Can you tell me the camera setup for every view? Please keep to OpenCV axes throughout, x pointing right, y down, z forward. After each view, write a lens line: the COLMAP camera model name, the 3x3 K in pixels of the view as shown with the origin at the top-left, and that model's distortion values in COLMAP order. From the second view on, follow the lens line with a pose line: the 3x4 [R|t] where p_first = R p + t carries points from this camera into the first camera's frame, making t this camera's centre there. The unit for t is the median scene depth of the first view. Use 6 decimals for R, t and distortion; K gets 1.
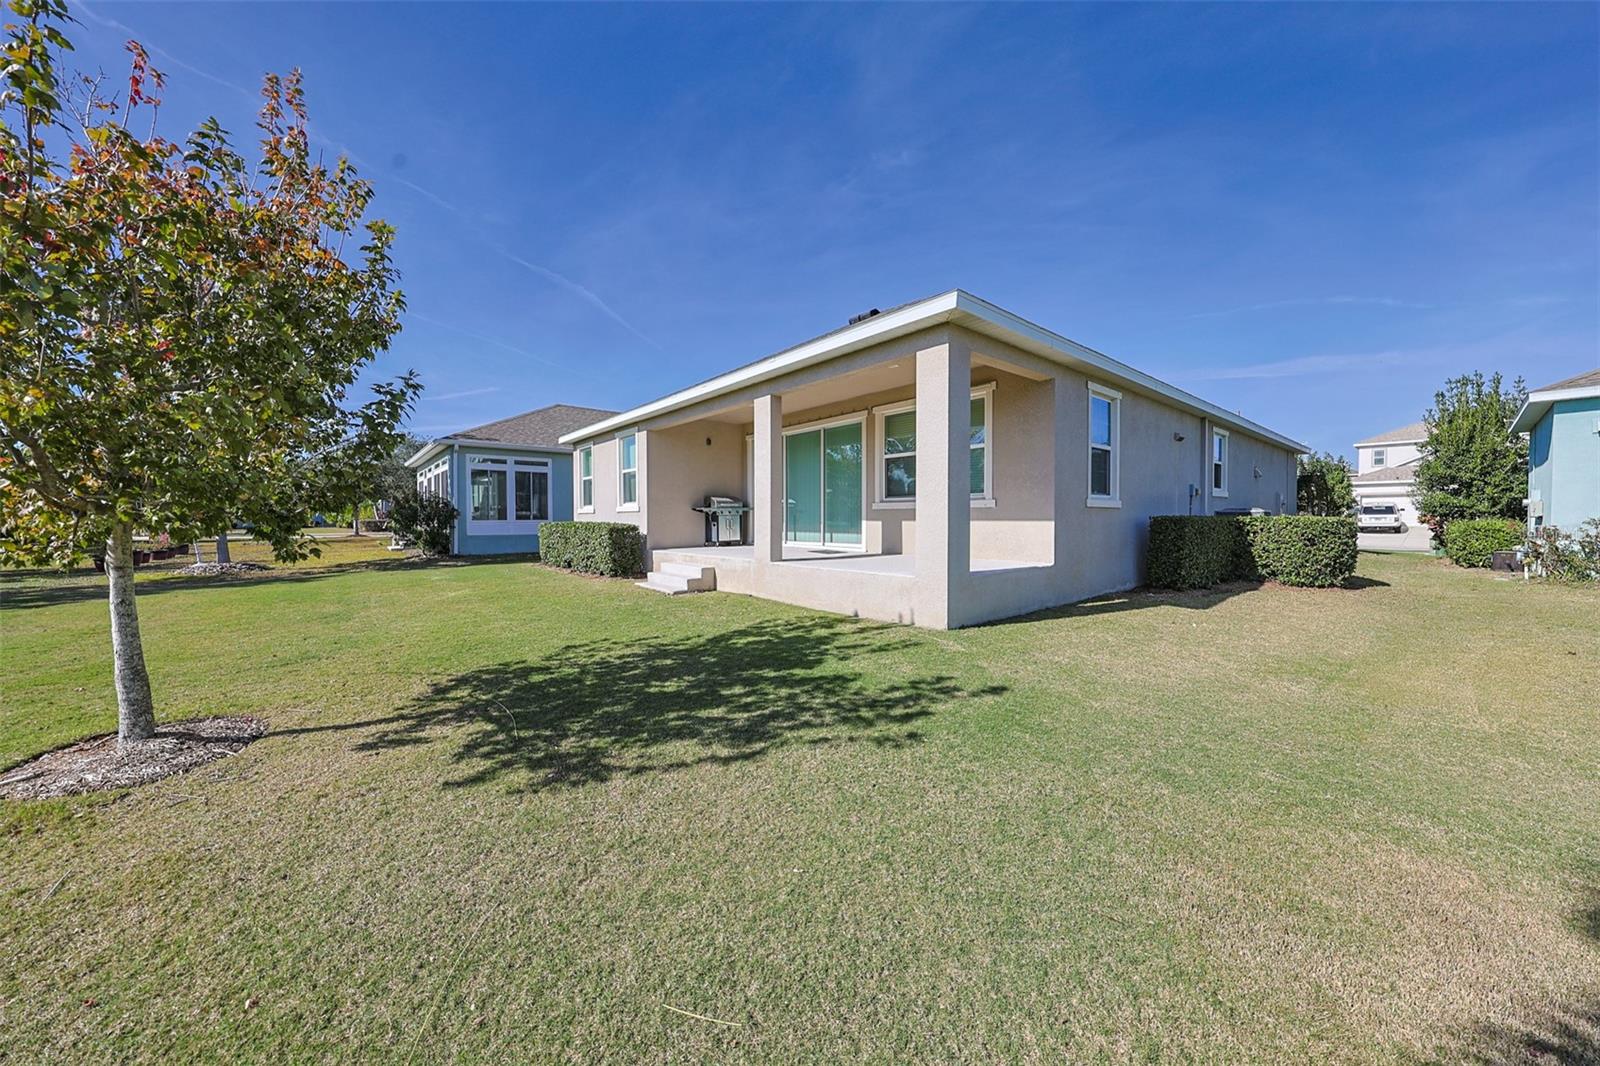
lens RADIAL K [[553.2, 0, 794.5], [0, 553.2, 527.7], [0, 0, 1]] dist [-0.001251, -0.000524]
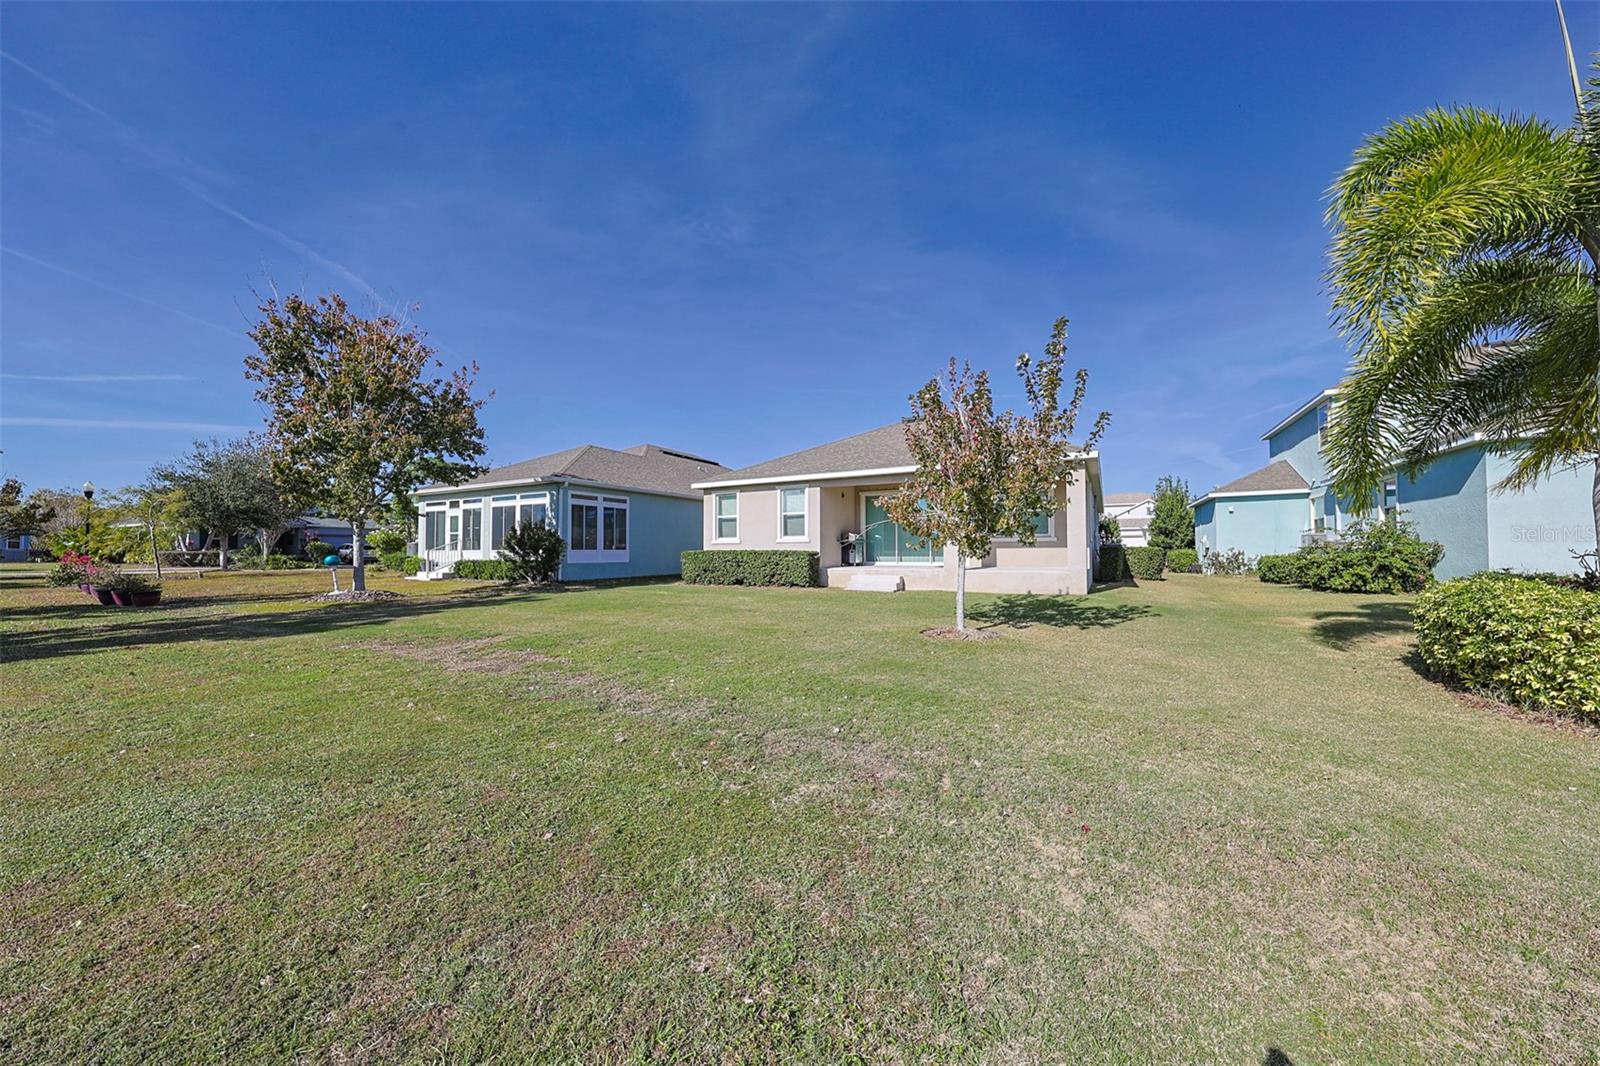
lens RADIAL K [[613.4, 0, 789.5], [0, 613.4, 560.2], [0, 0, 1]] dist [-0.008017, -0.000038]
pose [[0.907183, -0.003752, 0.420720, -1.238381], [0.008127, 0.999930, -0.008607, 0.037702], [-0.420658, 0.011227, 0.907150, -0.534910]]
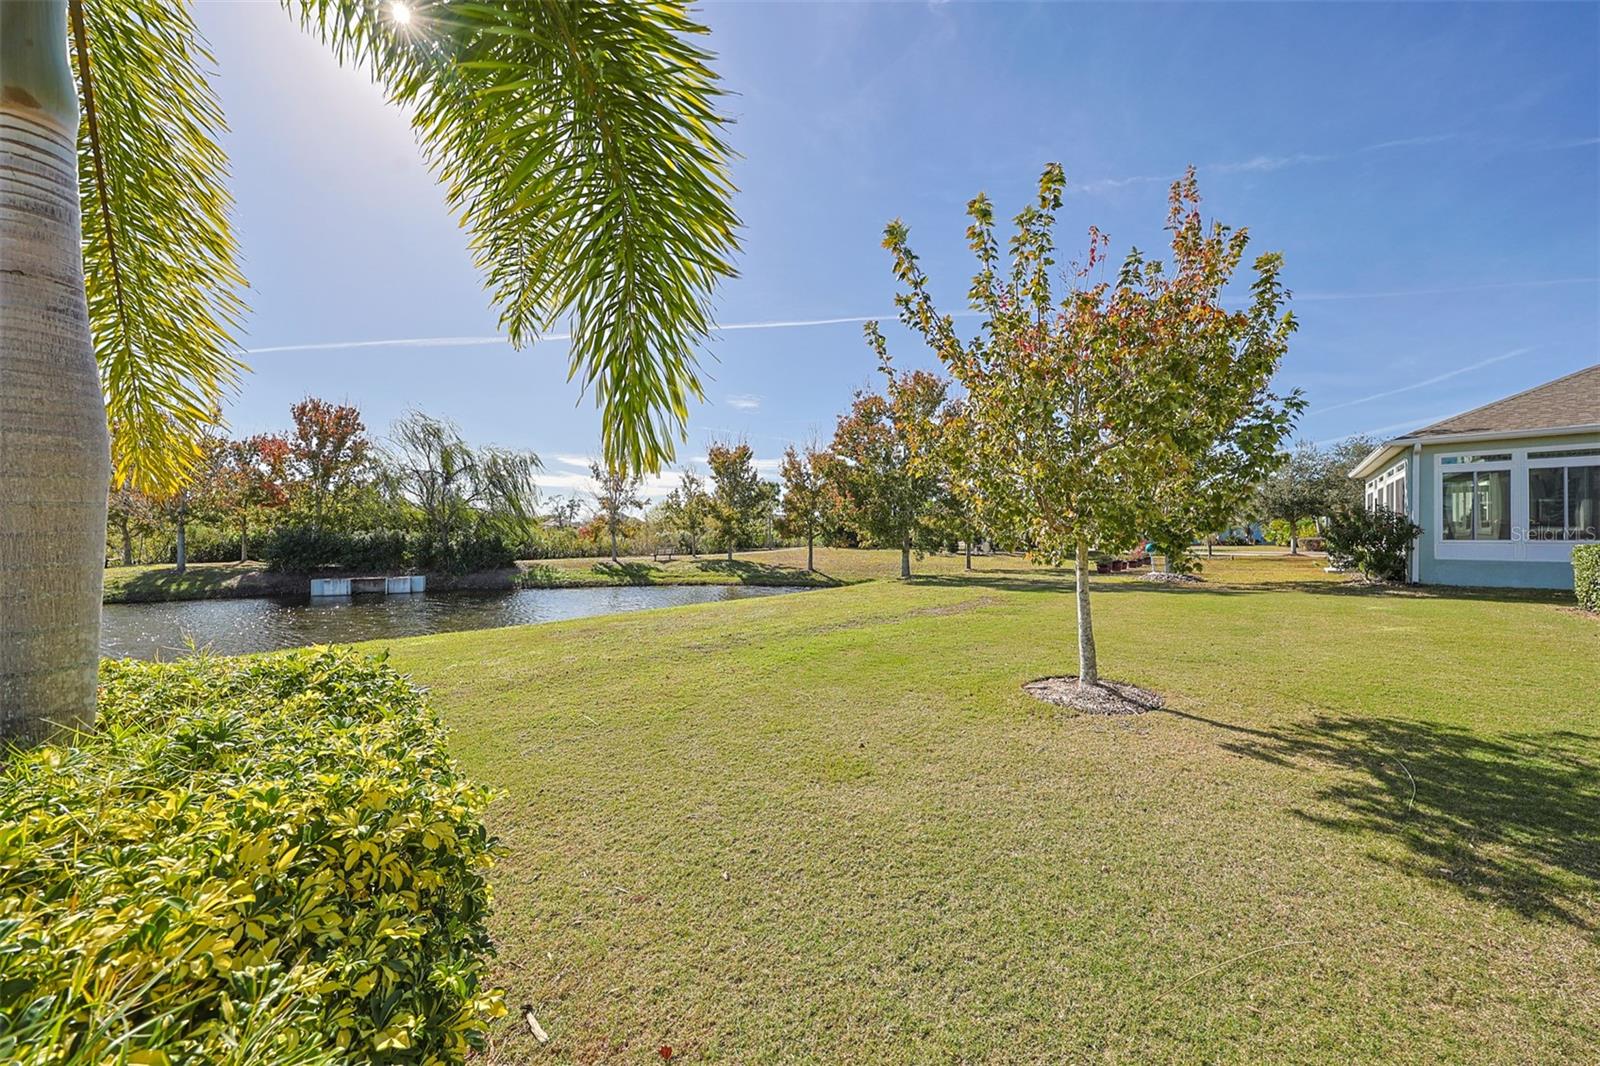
lens RADIAL K [[553.2, 0, 800.9], [0, 553.2, 531.4], [0, 0, 1]] dist [-0.001251, -0.000524]
pose [[0.164718, -0.005222, -0.986327, 0.037854], [-0.020066, 0.999761, -0.008645, -0.000842], [0.986137, 0.021215, 0.164574, -0.006751]]
